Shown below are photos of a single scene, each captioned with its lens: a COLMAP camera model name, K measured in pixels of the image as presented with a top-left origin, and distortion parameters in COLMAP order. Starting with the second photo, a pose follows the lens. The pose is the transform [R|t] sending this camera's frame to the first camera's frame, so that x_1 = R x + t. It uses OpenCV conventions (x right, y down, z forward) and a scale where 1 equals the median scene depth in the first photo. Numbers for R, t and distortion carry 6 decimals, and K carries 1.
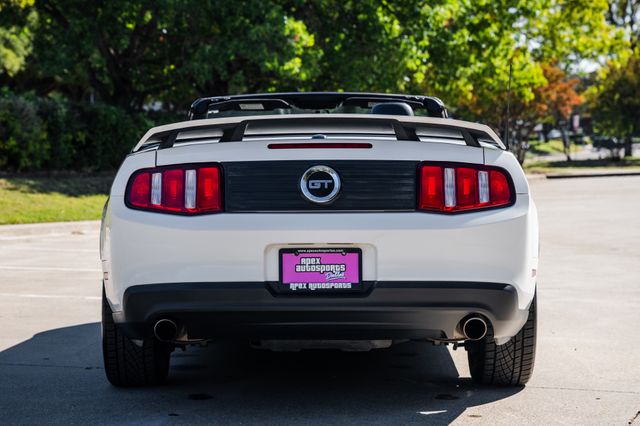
lens RADIAL K [[1614.3, 0, 370.3], [0, 1614.3, 235.8], [0, 0, 1]] dist [0.430648, 0.771411]
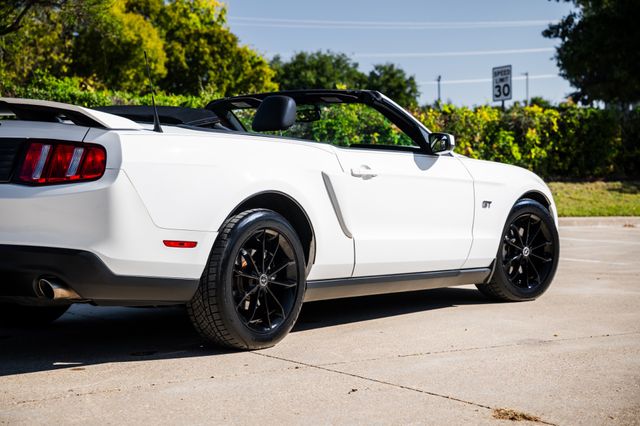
lens RADIAL K [[1277.5, 0, 319.0], [0, 1277.5, 221.1], [0, 0, 1]] dist [0.444658, 0.549593]
pose [[0.793486, 0.023431, -0.608138, 0.196941], [-0.029935, 0.999552, -0.000546, 0.001491], [0.607852, 0.018638, 0.793831, 0.106011]]
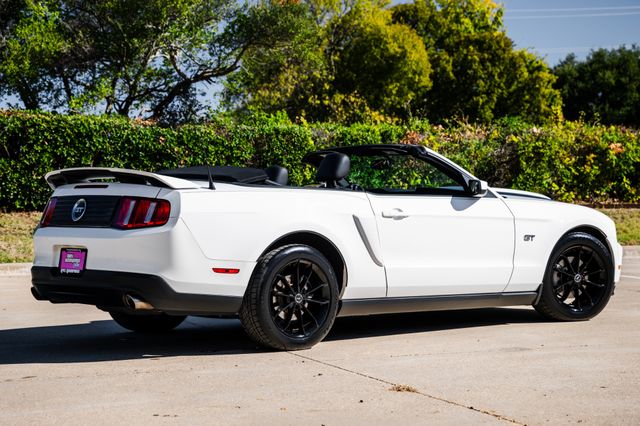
lens RADIAL K [[1446.0, 0, 293.7], [0, 1446.0, 245.0], [0, 0, 1]] dist [0.441655, 0.771980]
pose [[0.626657, 0.025306, -0.778884, 0.332144], [-0.028620, 0.999546, 0.009449, -0.004275], [0.778770, 0.016370, 0.627096, 0.060743]]
